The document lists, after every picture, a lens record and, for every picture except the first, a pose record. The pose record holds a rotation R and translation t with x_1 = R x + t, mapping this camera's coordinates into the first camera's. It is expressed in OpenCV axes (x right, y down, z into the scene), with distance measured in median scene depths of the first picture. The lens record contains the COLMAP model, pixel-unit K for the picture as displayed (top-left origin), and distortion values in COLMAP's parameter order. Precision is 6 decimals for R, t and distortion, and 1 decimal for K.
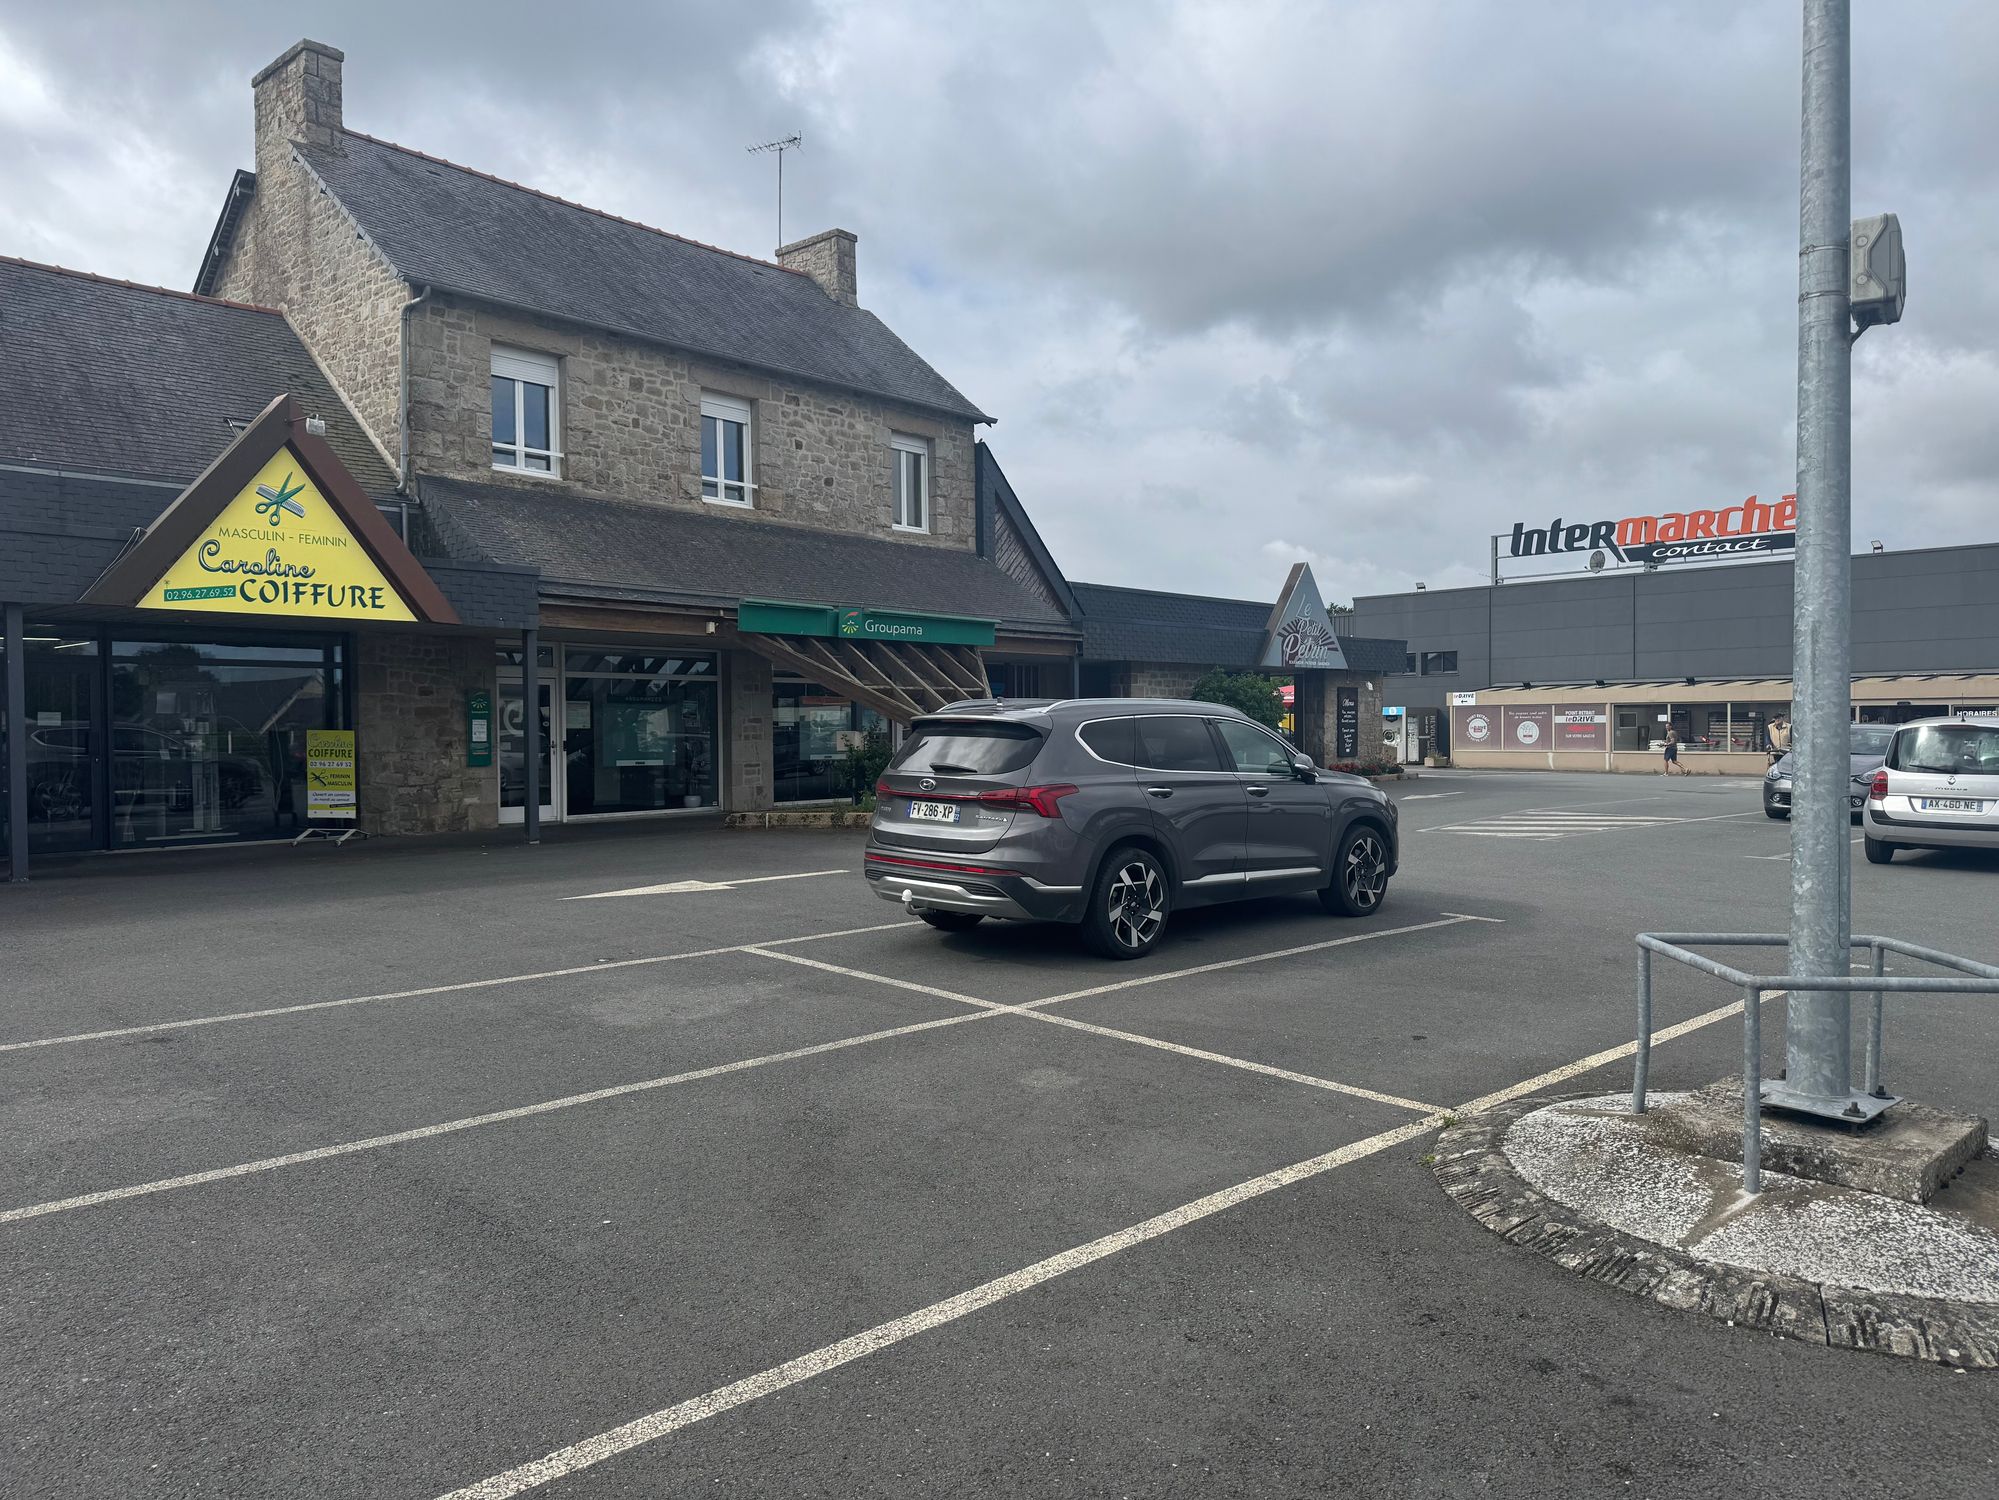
lens RADIAL K [[1403.4, 0, 999.2], [0, 1403.4, 746.6], [0, 0, 1]] dist [-0.000662, -0.000130]
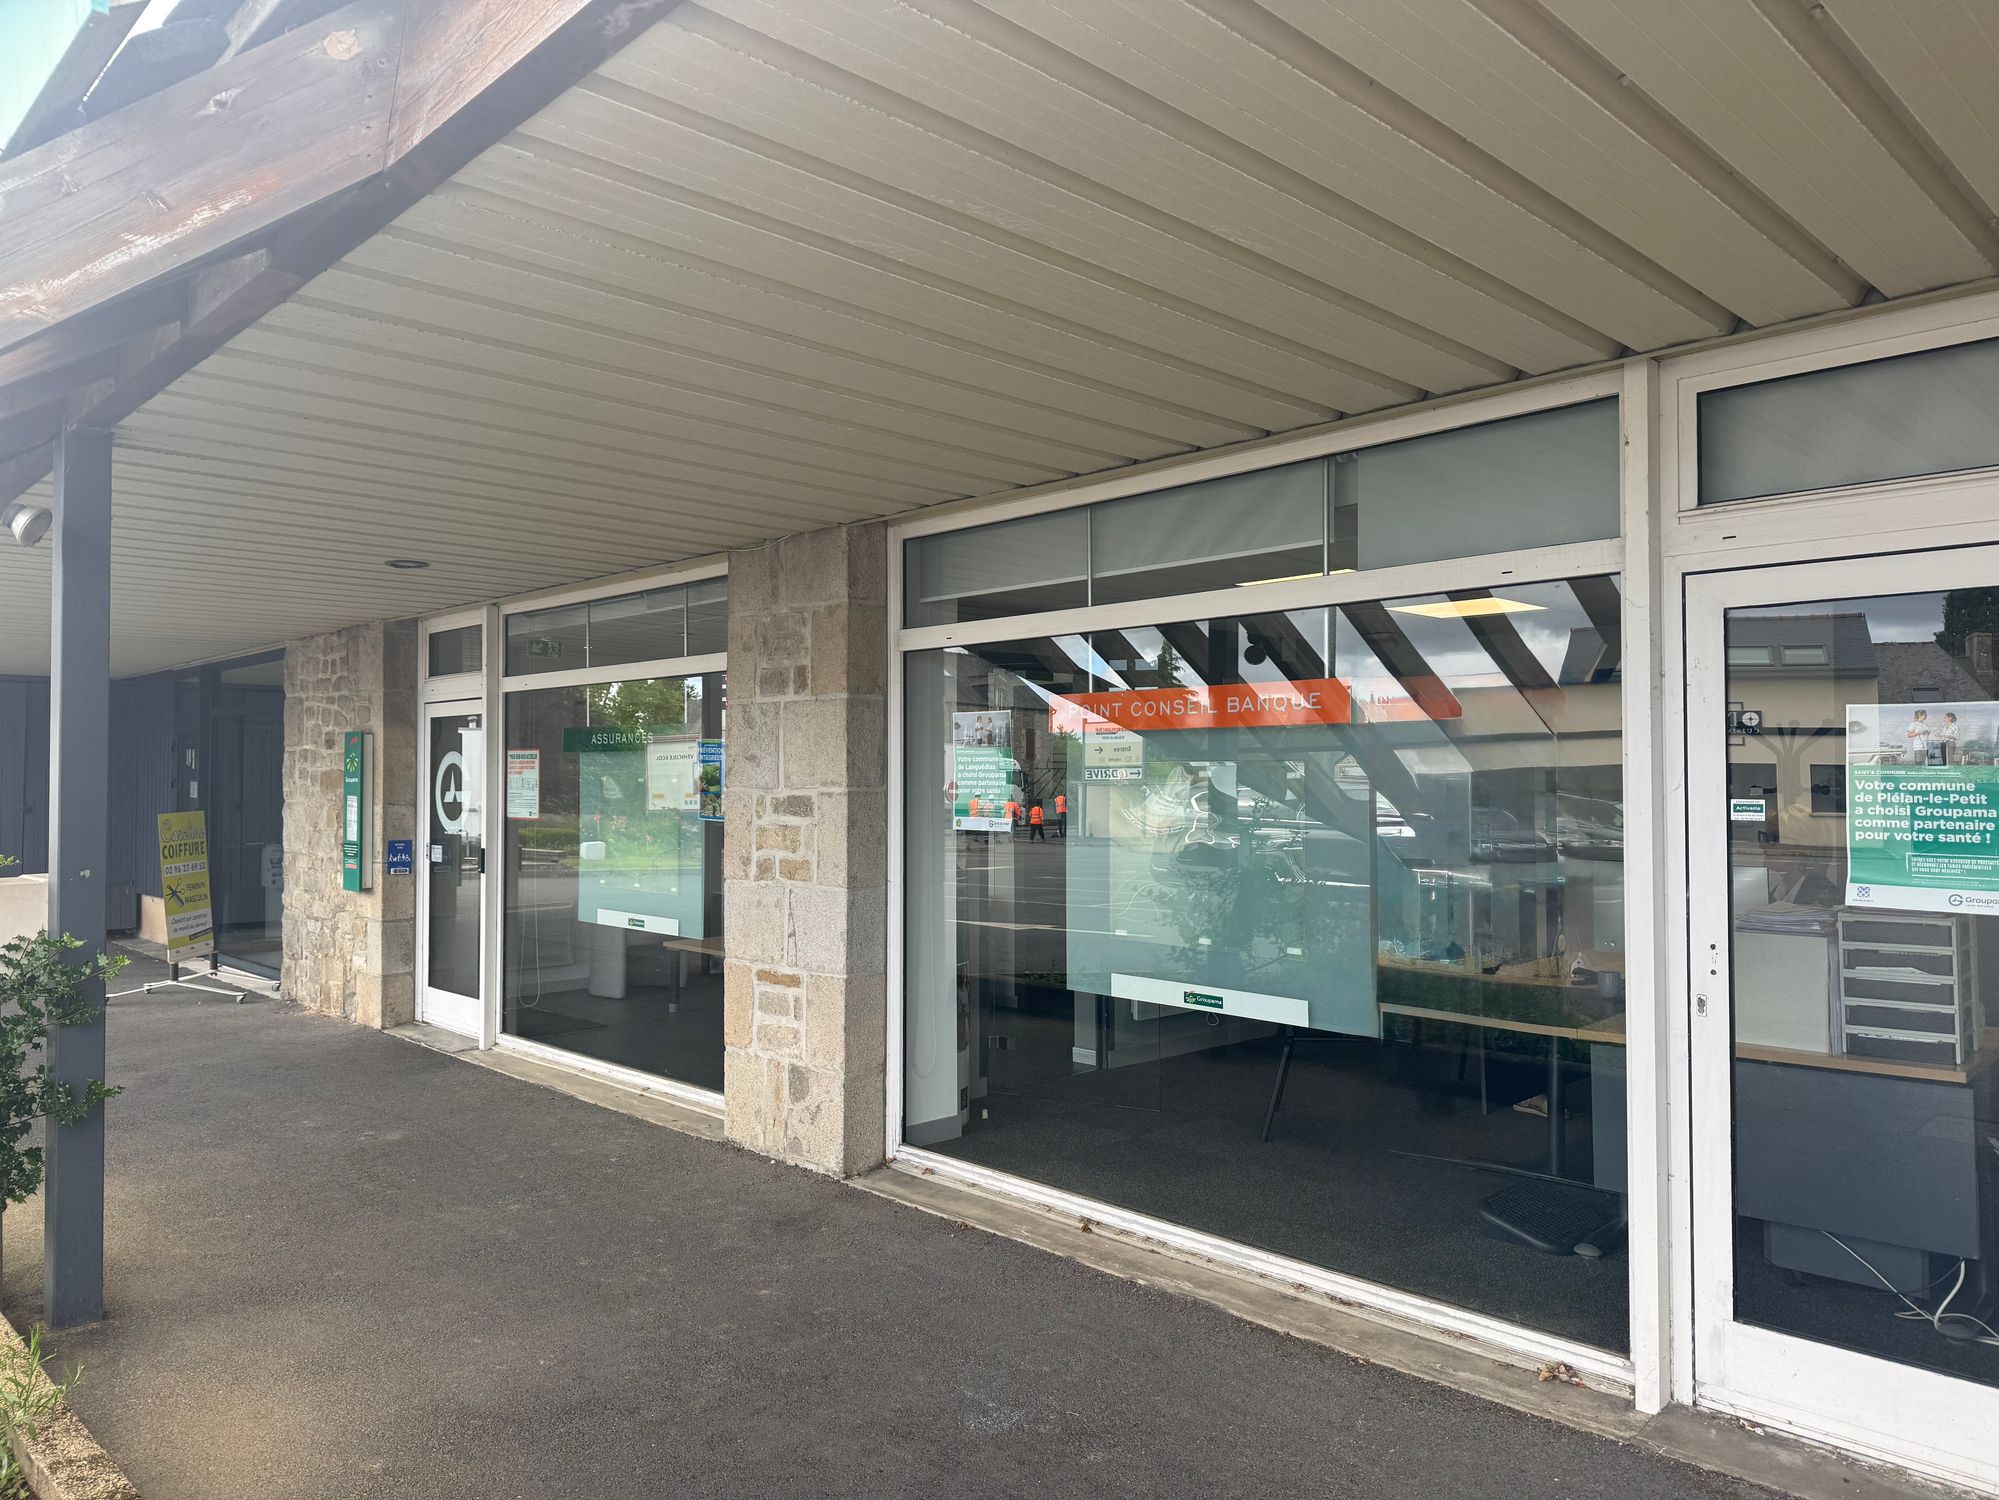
lens RADIAL K [[1403.4, 0, 999.0], [0, 1403.4, 748.6], [0, 0, 1]] dist [-0.000662, -0.000130]
pose [[-0.004695, -0.013826, -0.999893, 0.083793], [-0.022955, 0.999642, -0.013715, -0.026583], [0.999725, 0.022888, -0.005011, 1.043435]]
